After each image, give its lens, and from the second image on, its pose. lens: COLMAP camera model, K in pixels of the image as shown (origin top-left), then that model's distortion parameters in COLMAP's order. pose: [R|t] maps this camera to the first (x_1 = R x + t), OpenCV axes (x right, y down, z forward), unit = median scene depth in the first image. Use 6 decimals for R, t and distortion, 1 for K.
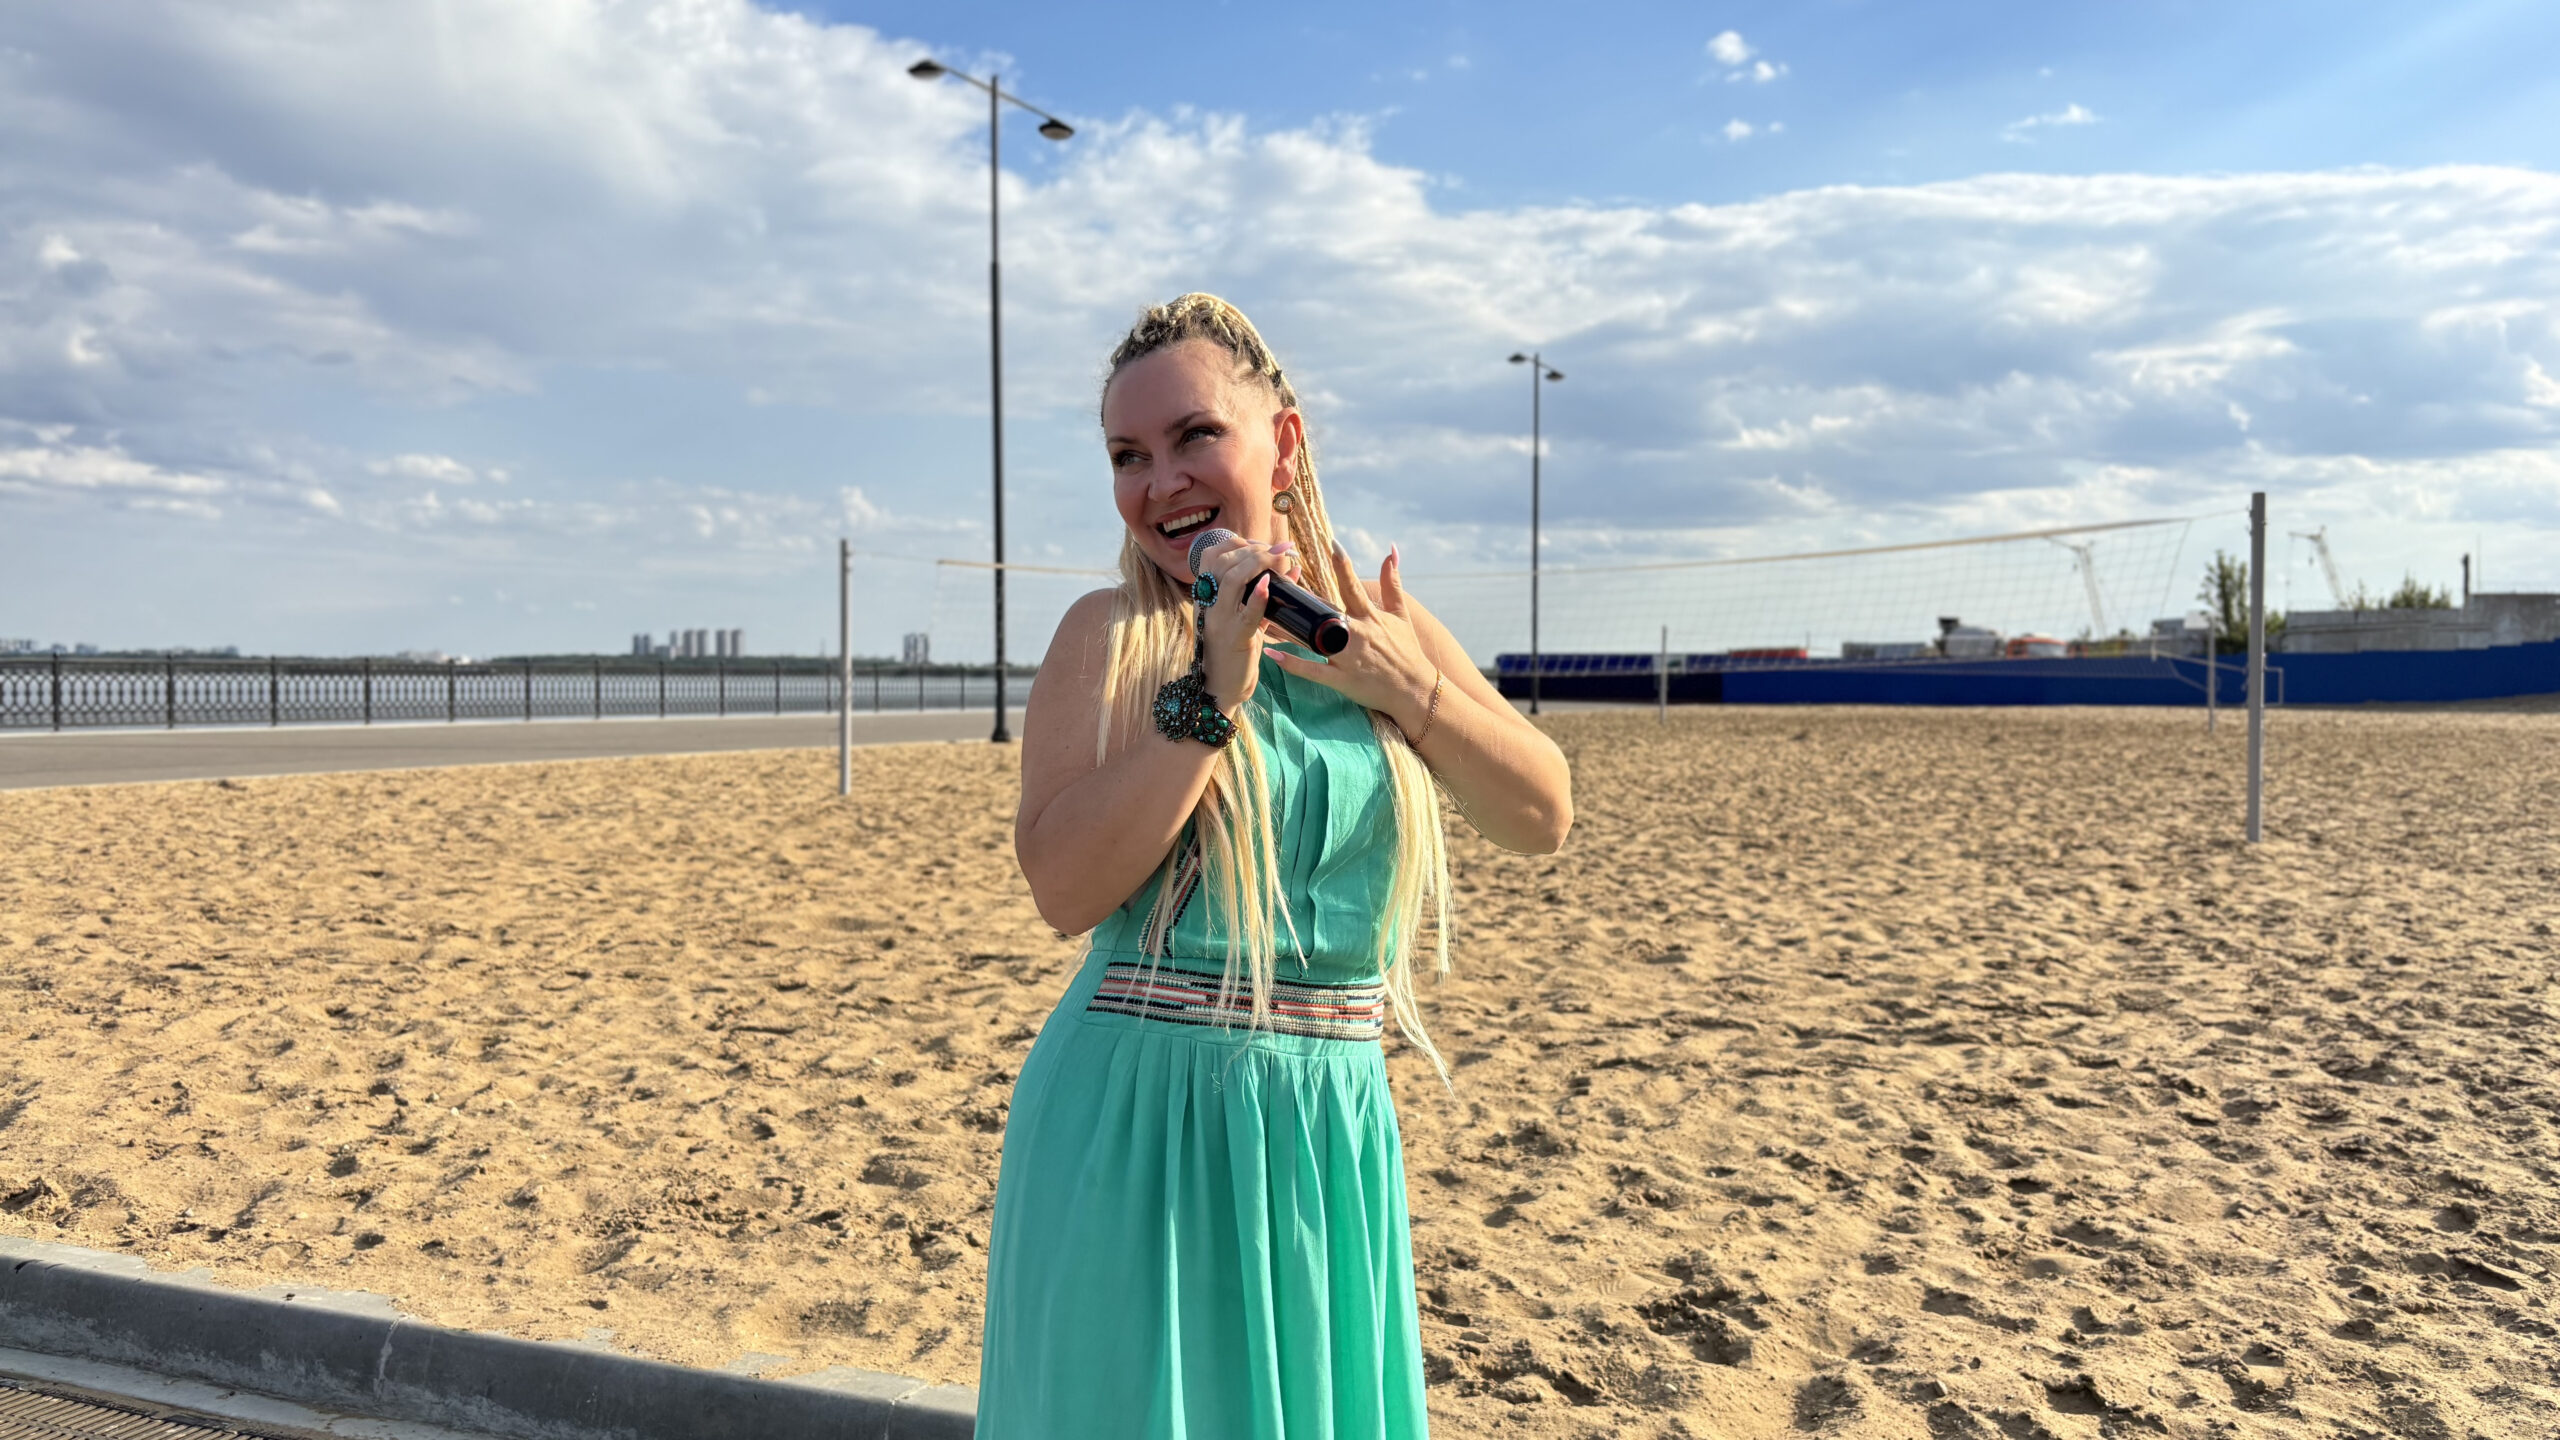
lens RADIAL K [[1921.2, 0, 1278.2], [0, 1921.2, 715.8], [0, 0, 1]] dist [0.015474, -0.014033]
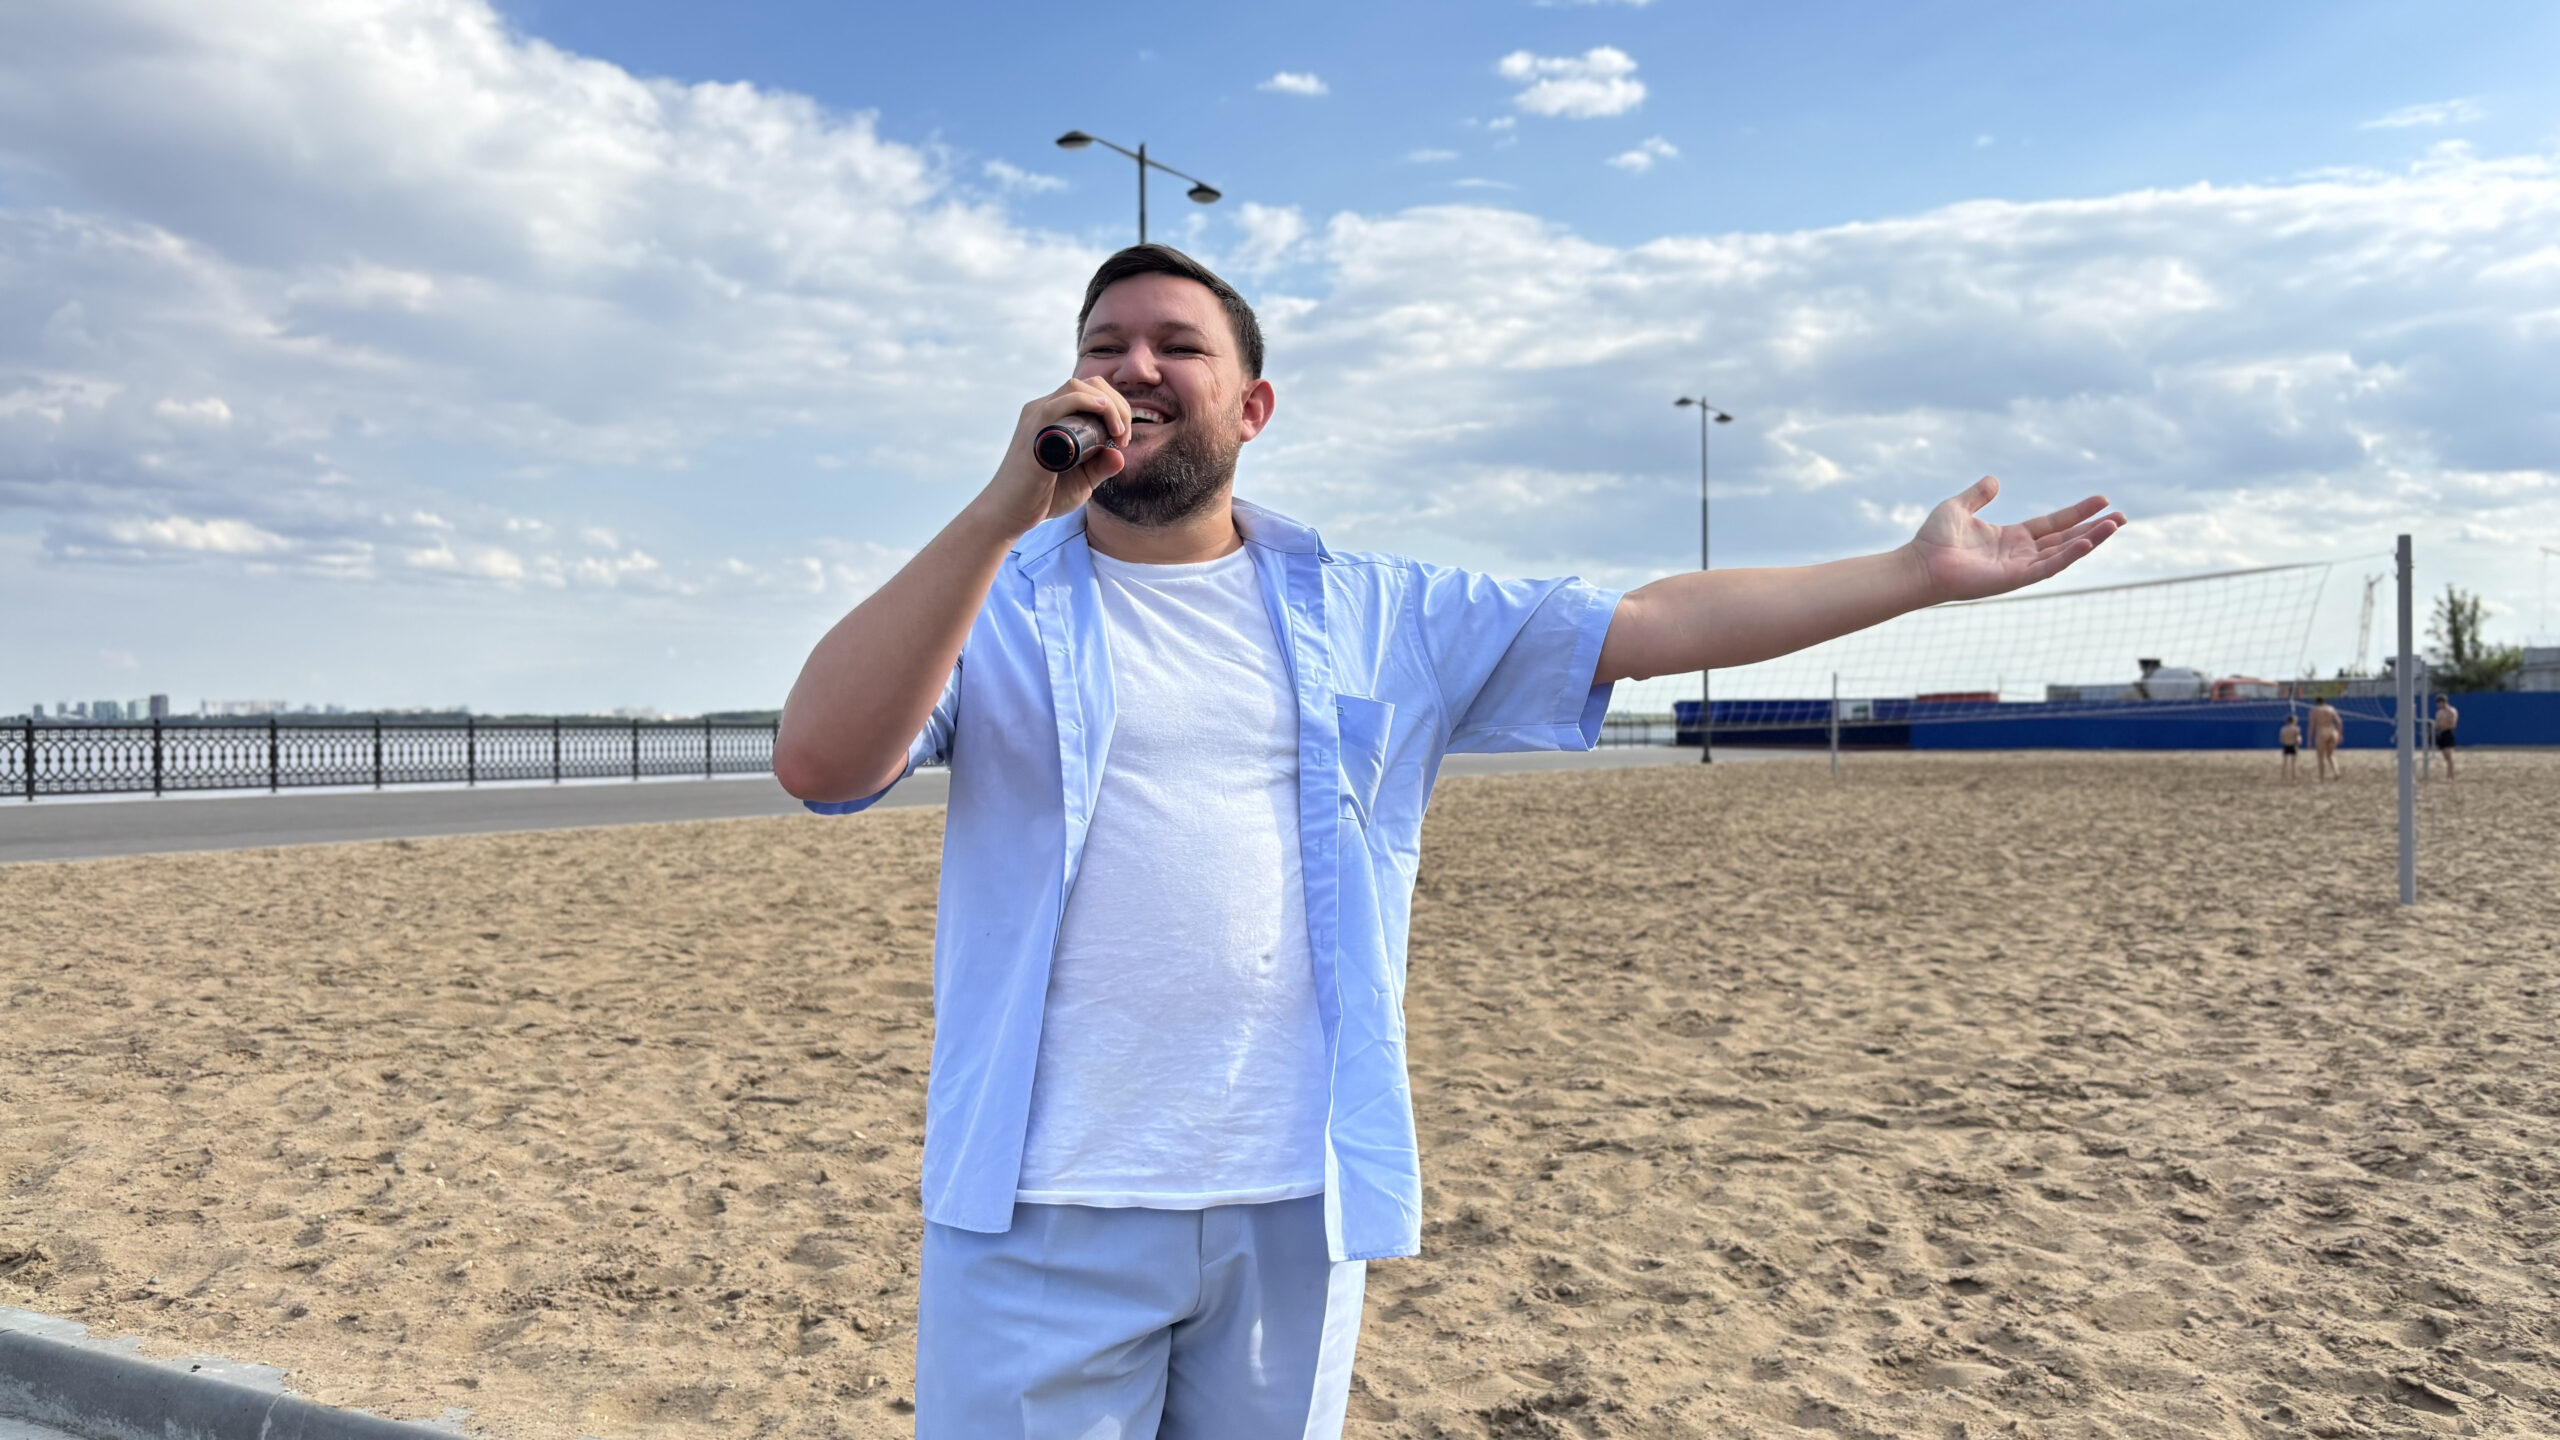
lens RADIAL K [[1921.2, 0, 1273.4], [0, 1921.2, 709.5], [0, 0, 1]] dist [0.015474, -0.014033]
pose [[0.994787, -0.010094, -0.101475, 0.104967], [0.007256, 0.999573, -0.028292, -0.014493], [0.101717, 0.027408, 0.994436, -0.001341]]
